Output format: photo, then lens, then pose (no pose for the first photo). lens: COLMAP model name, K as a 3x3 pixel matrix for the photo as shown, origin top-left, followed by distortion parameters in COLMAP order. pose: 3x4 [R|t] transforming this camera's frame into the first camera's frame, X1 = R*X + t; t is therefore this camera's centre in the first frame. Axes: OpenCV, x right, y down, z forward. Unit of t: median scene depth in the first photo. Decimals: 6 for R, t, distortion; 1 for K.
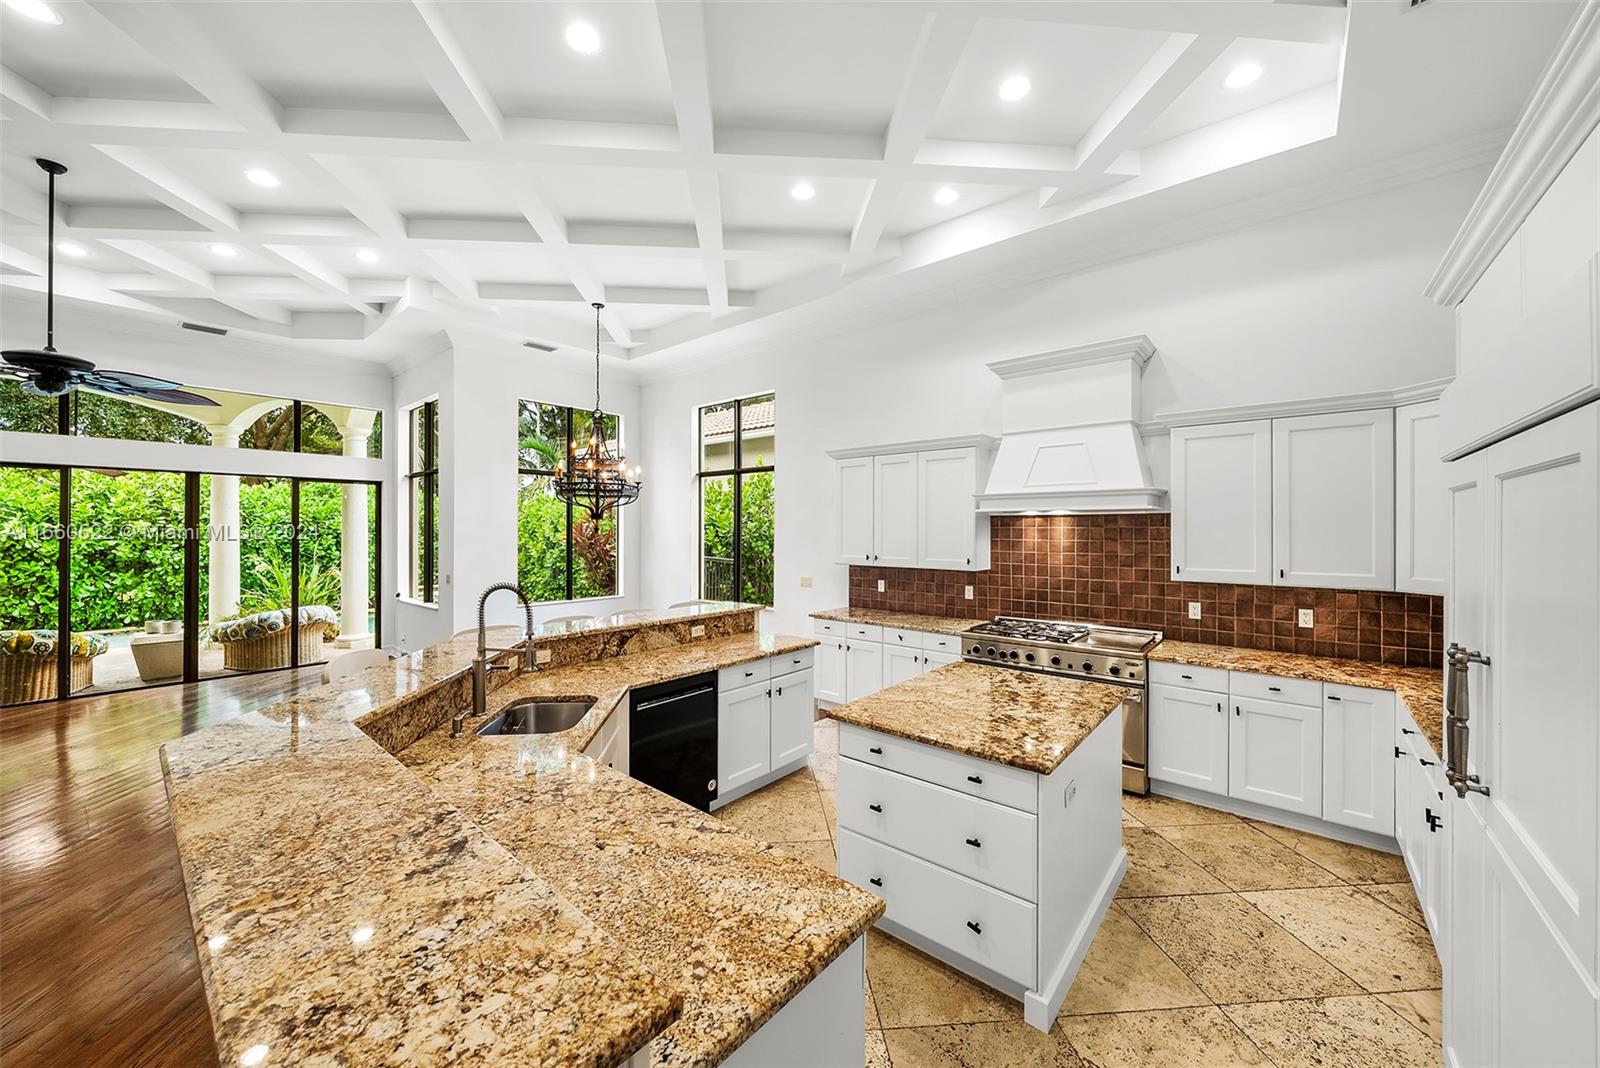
lens RADIAL K [[585.8, 0, 787.8], [0, 585.8, 526.3], [0, 0, 1]] dist [-0.002239, -0.000035]
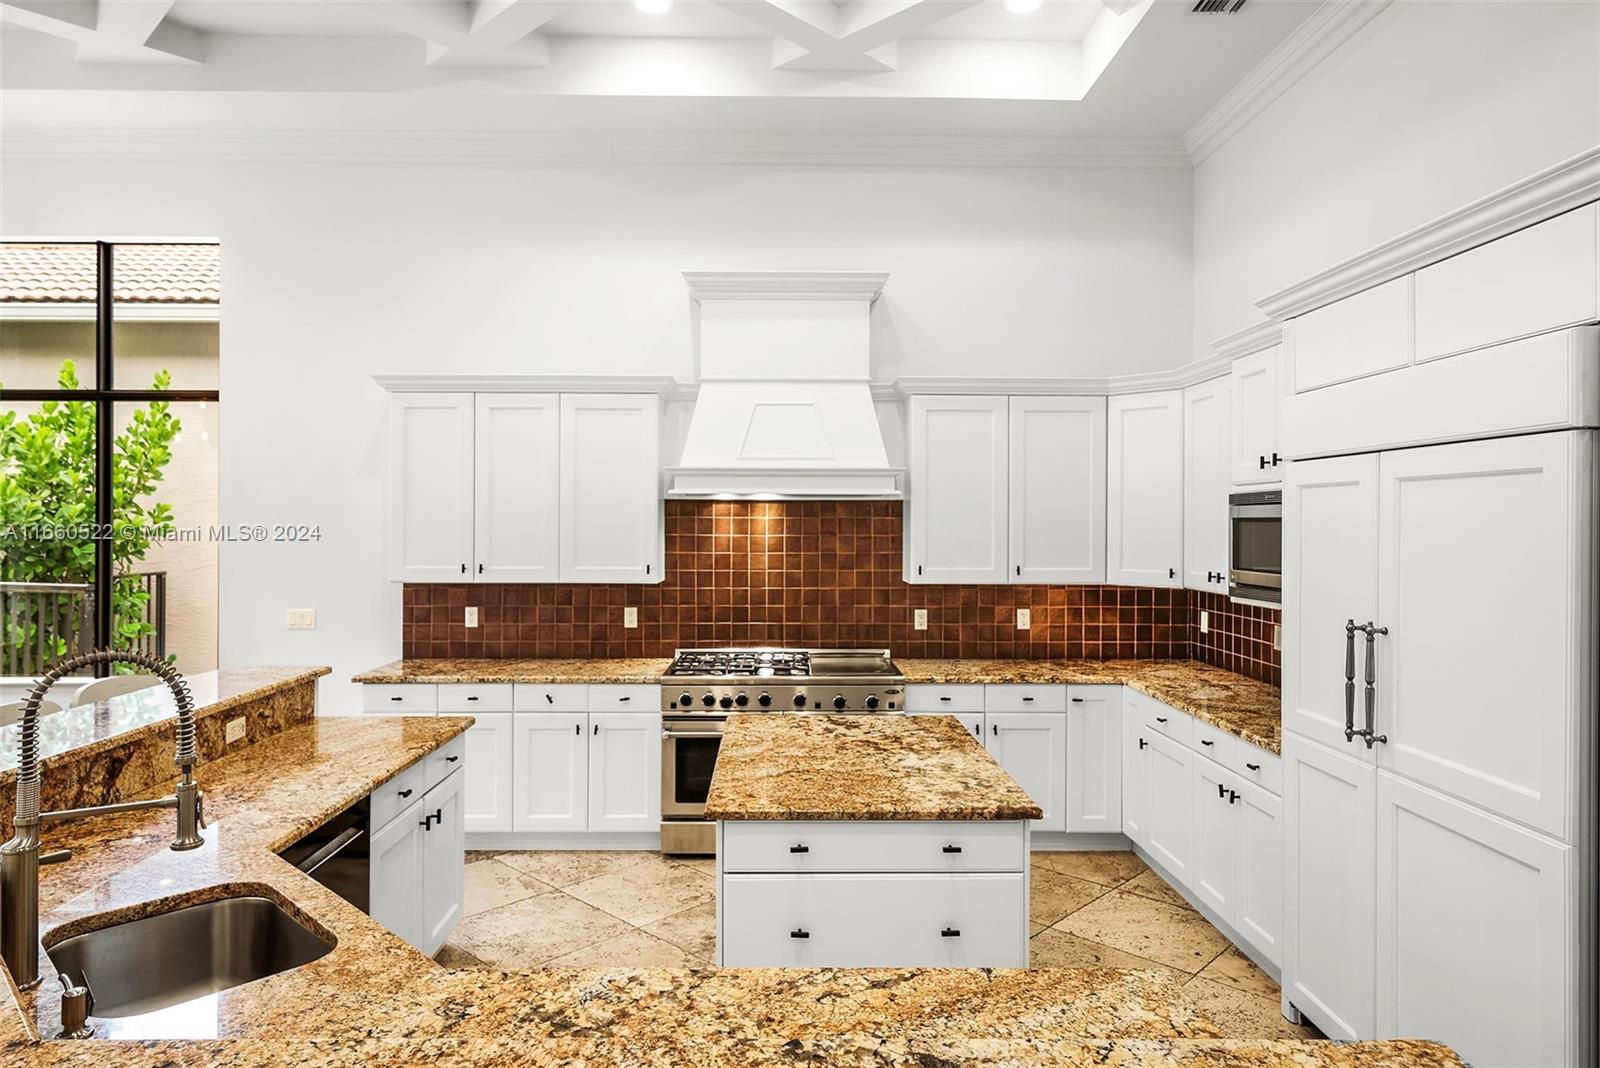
lens RADIAL K [[969.8, 0, 800.1], [0, 969.8, 519.0], [0, 0, 1]] dist [0.008255, -0.001386]
pose [[0.752437, 0.002141, 0.658661, -0.322180], [-0.005563, 0.999980, 0.003106, 0.000007], [-0.658641, -0.006001, 0.752434, 0.088715]]
